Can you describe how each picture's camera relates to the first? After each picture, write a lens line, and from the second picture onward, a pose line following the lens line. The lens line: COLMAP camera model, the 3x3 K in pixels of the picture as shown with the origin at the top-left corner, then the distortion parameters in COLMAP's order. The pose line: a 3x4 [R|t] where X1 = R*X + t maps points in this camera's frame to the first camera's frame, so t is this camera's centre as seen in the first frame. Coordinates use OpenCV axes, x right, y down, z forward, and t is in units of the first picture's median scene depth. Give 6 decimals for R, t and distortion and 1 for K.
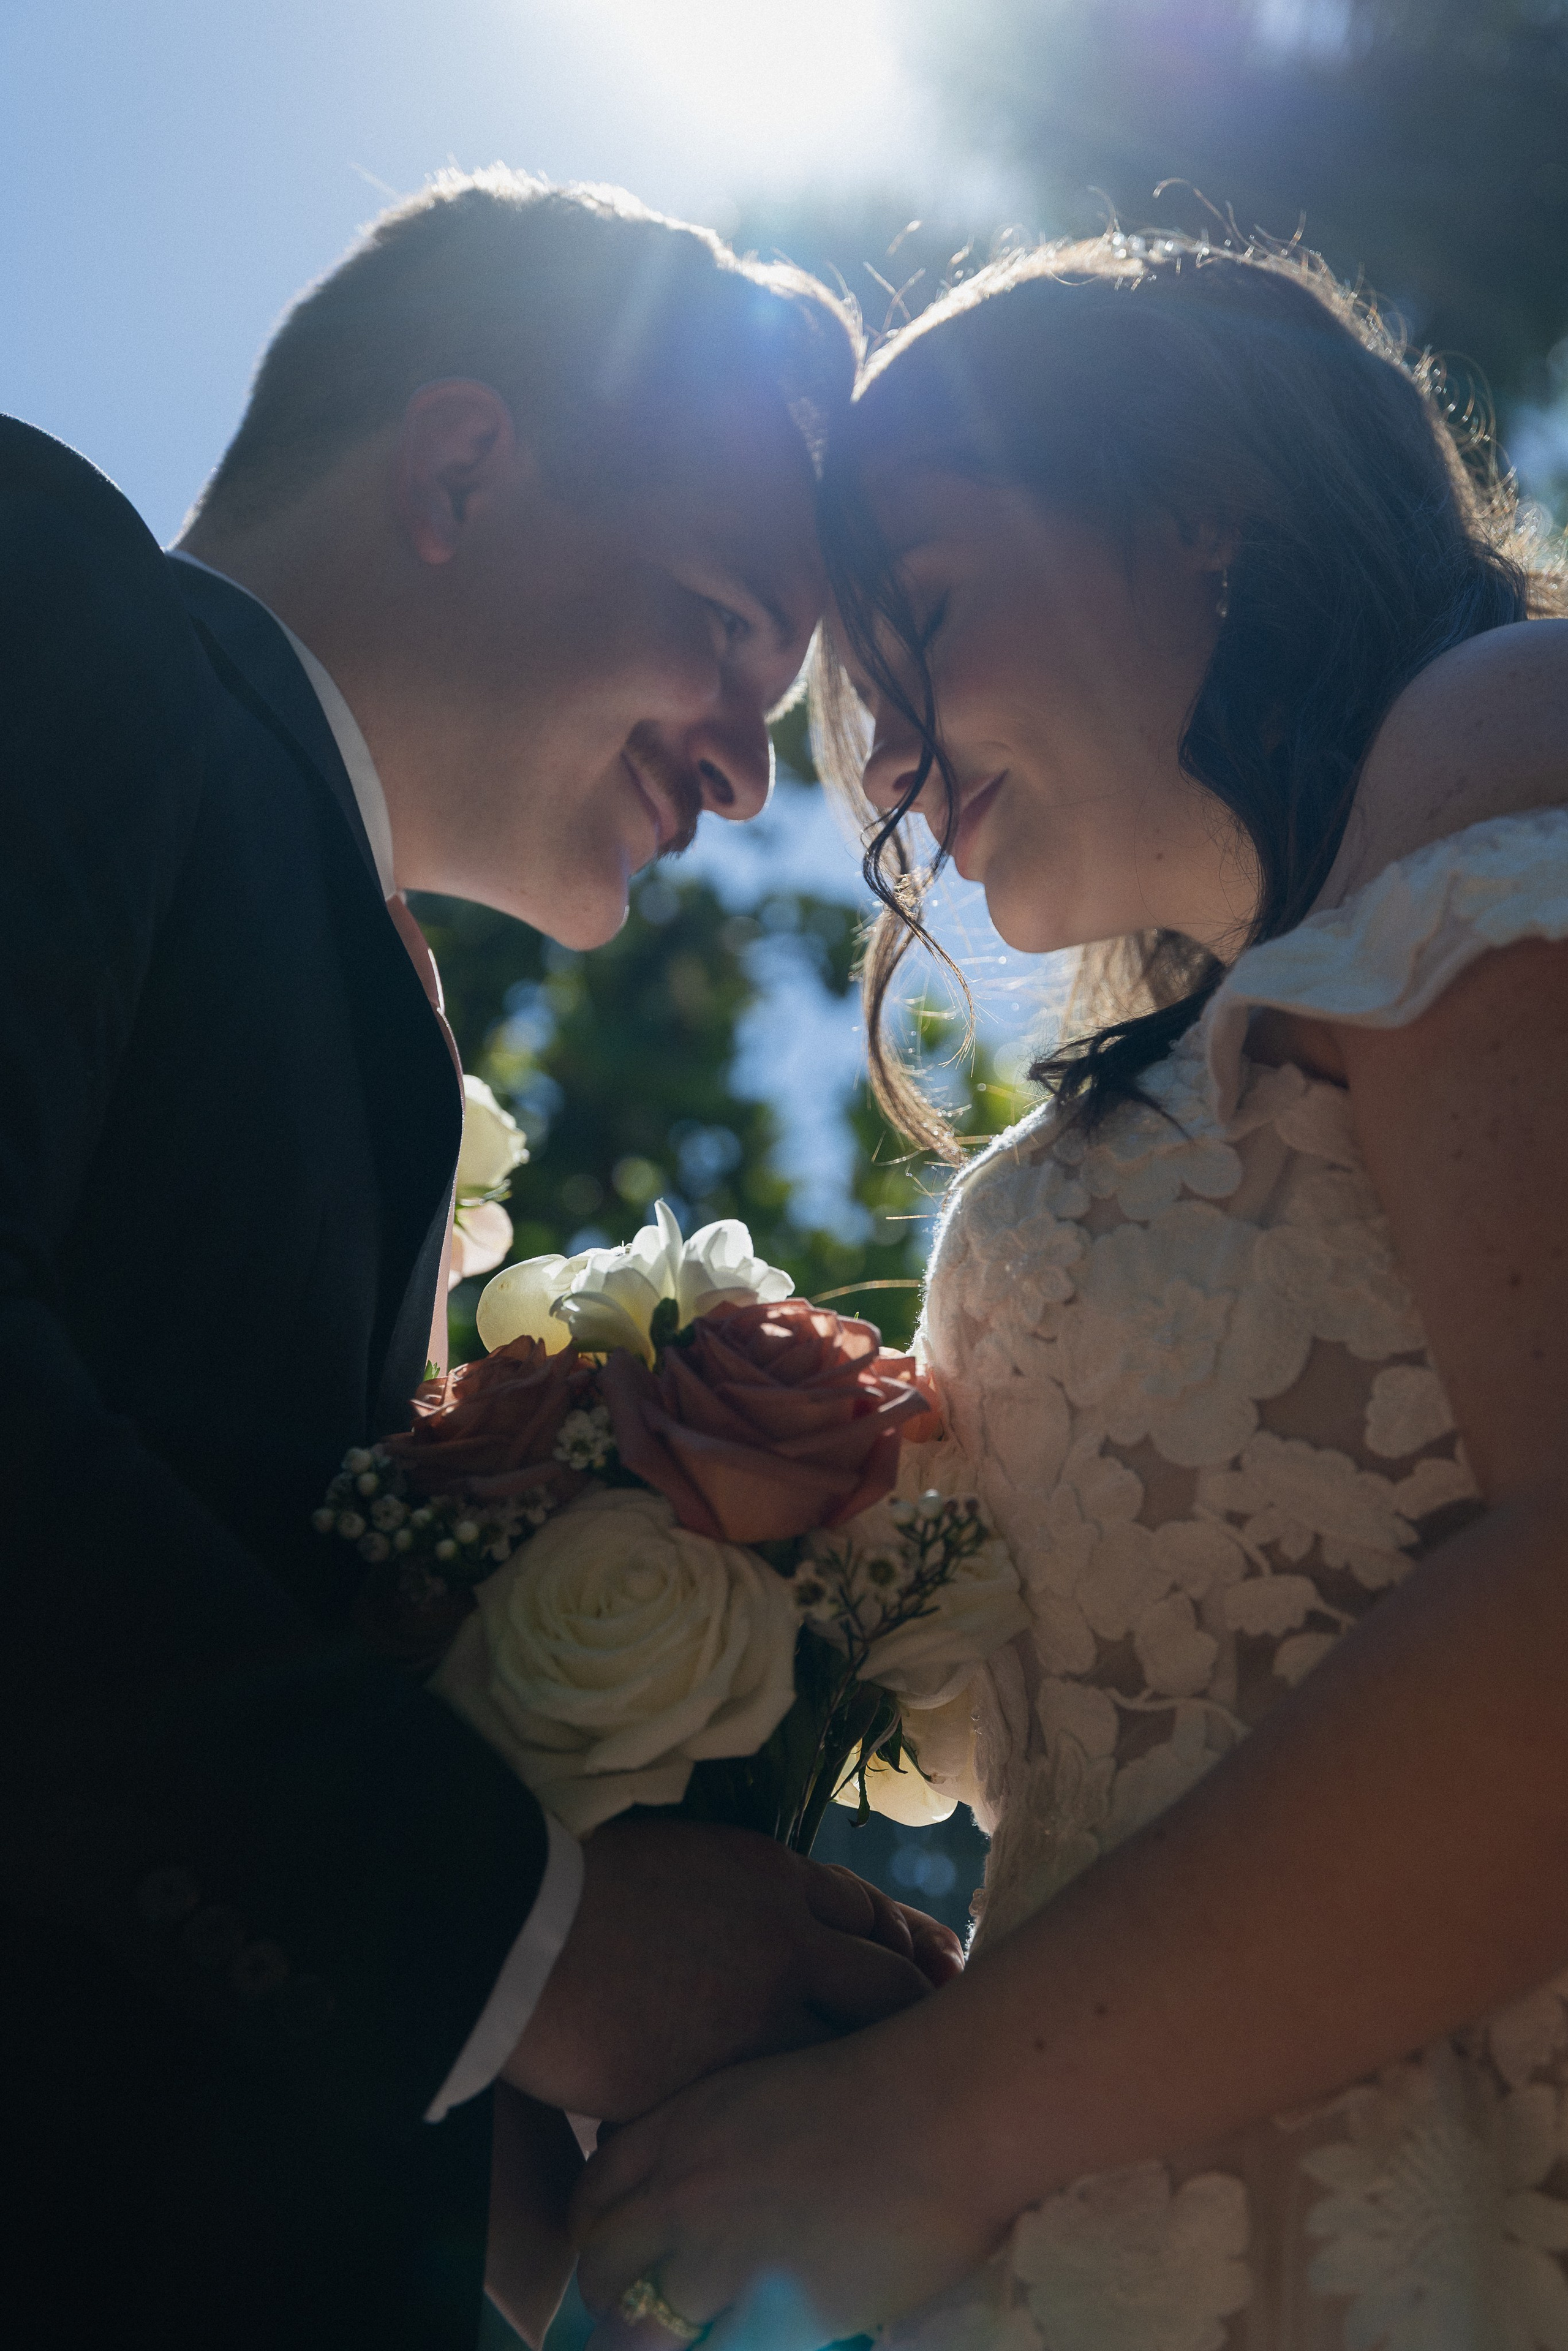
lens RADIAL K [[6227.5, 0, 784.0], [0, 6227.5, 1175.5], [0, 0, 1]] dist [0.027781, -22.989647]
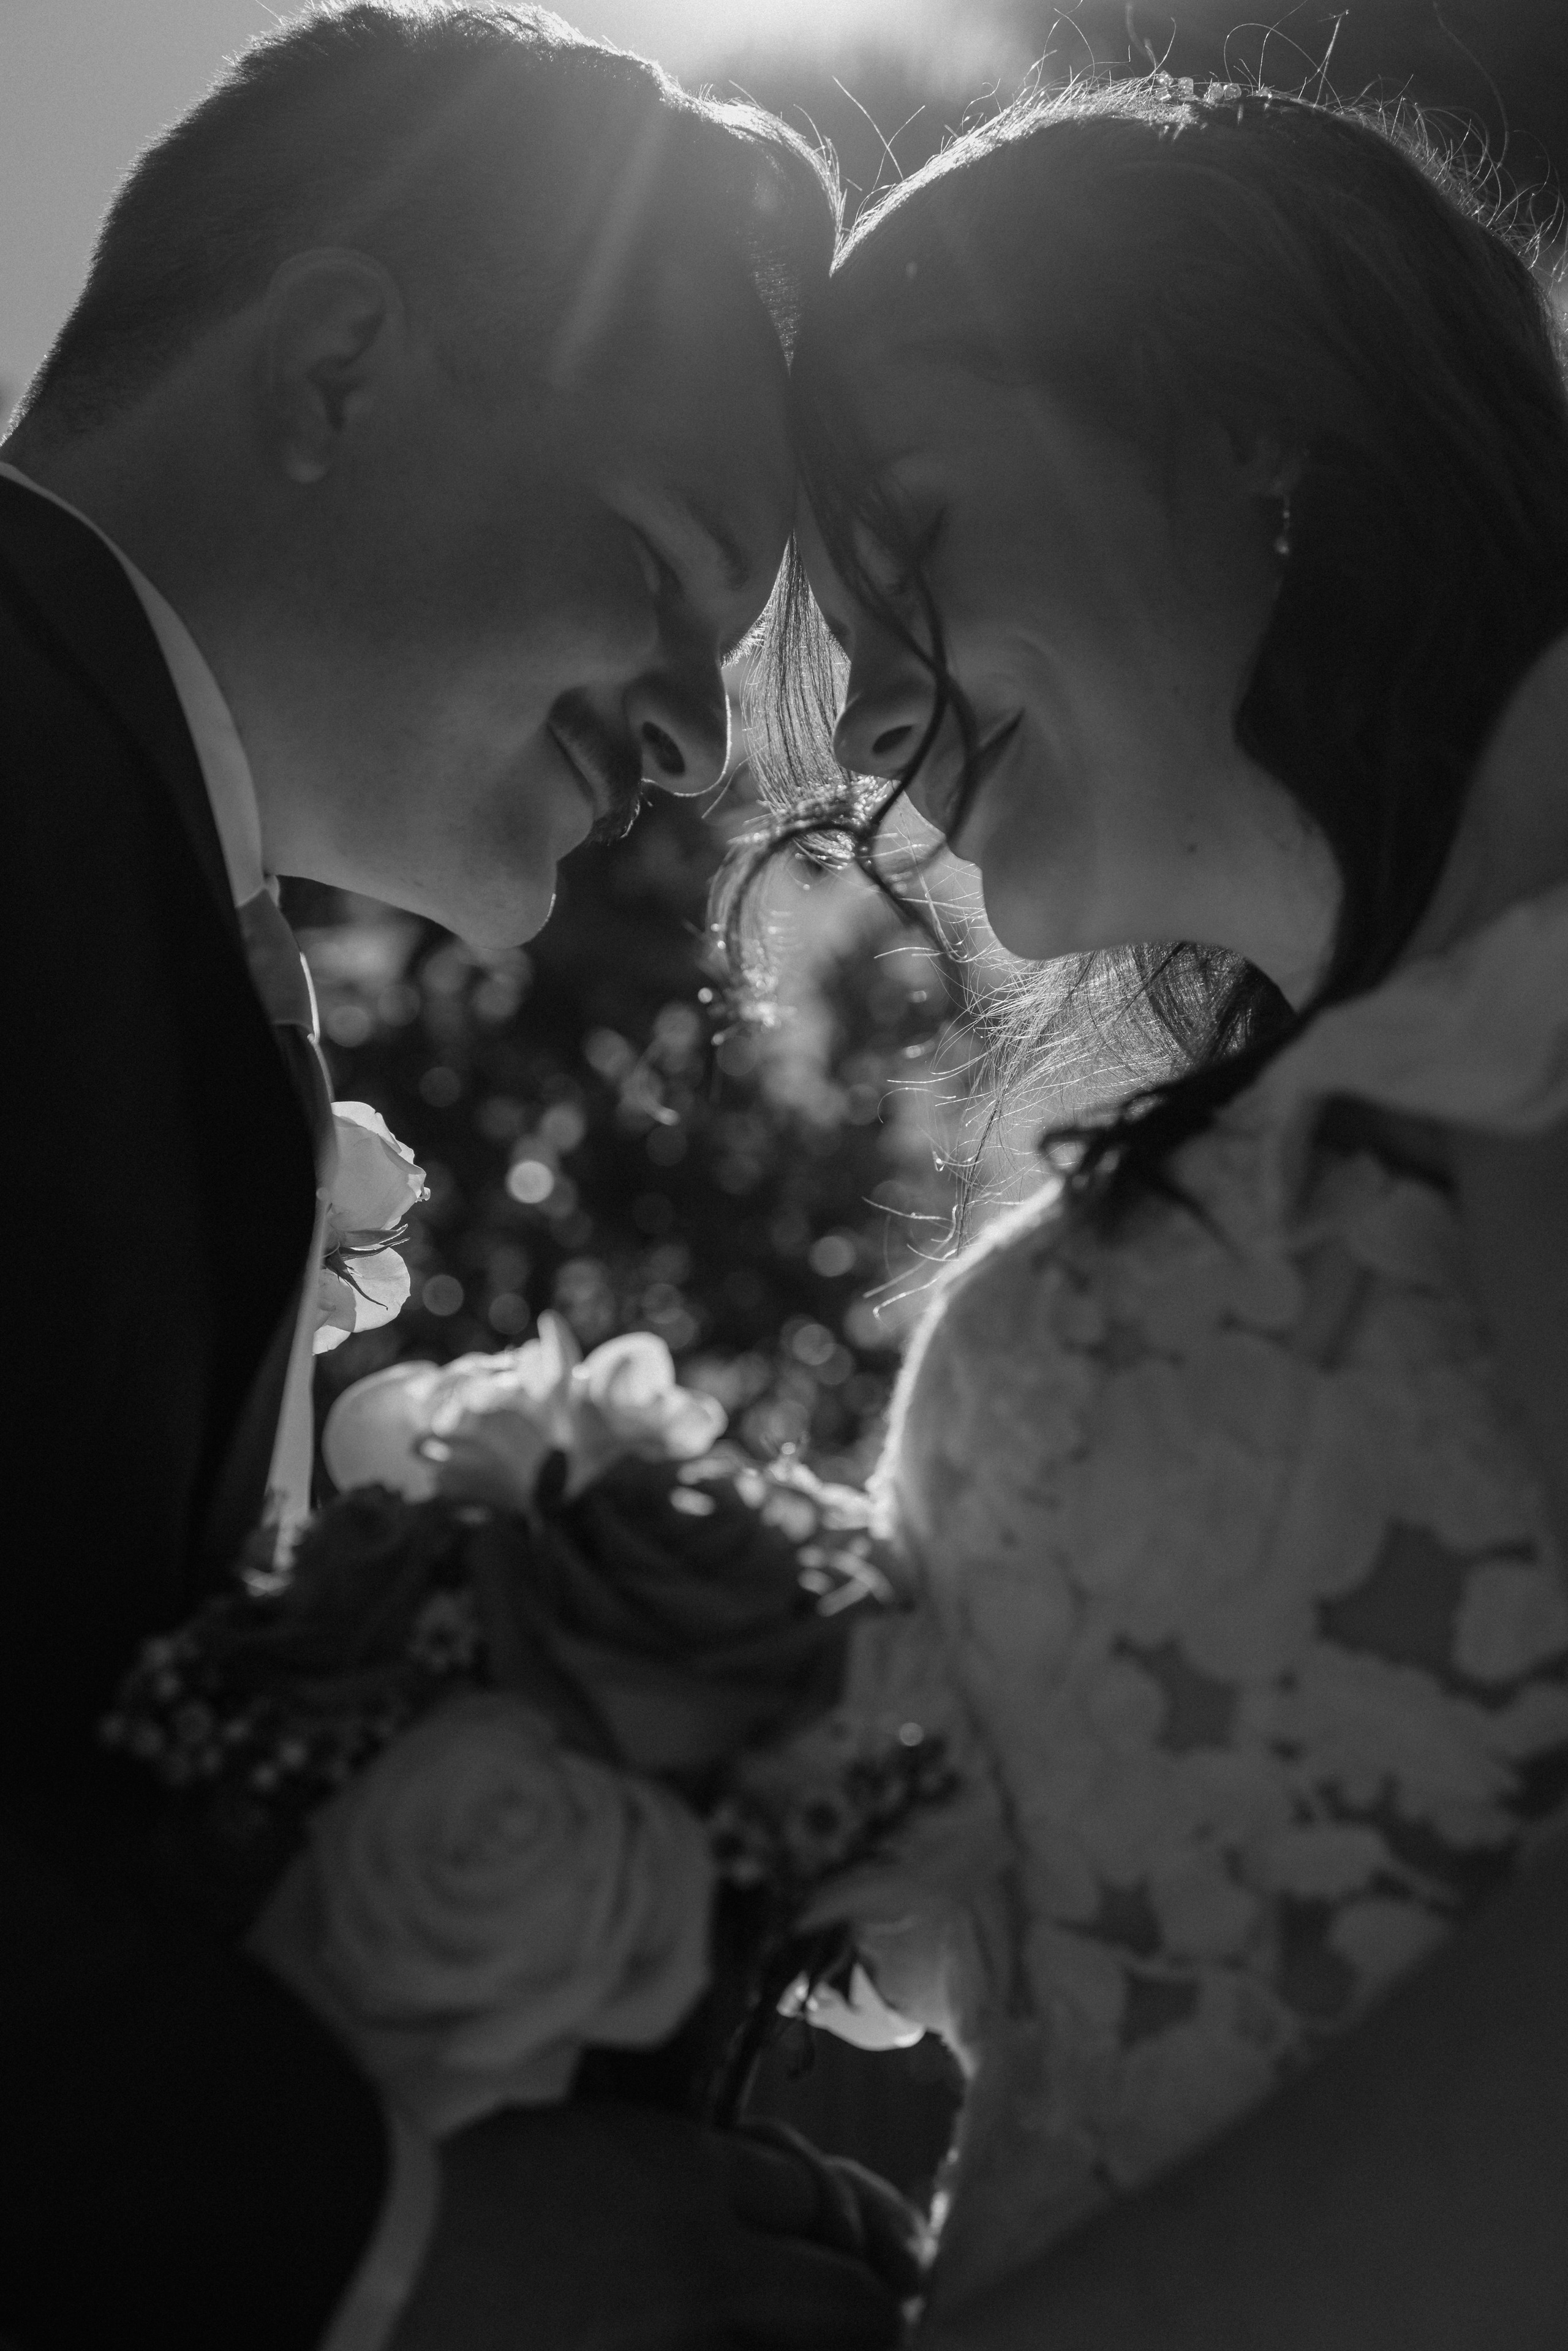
lens RADIAL K [[3954.8, 0, 784.0], [0, 3954.8, 1175.5], [0, 0, 1]] dist [-0.255693, 0.004551]
pose [[0.999279, 0.014212, -0.035197, 0.026239], [-0.010680, 0.995074, 0.098562, -0.062478], [0.036425, -0.098115, 0.994508, 0.514876]]
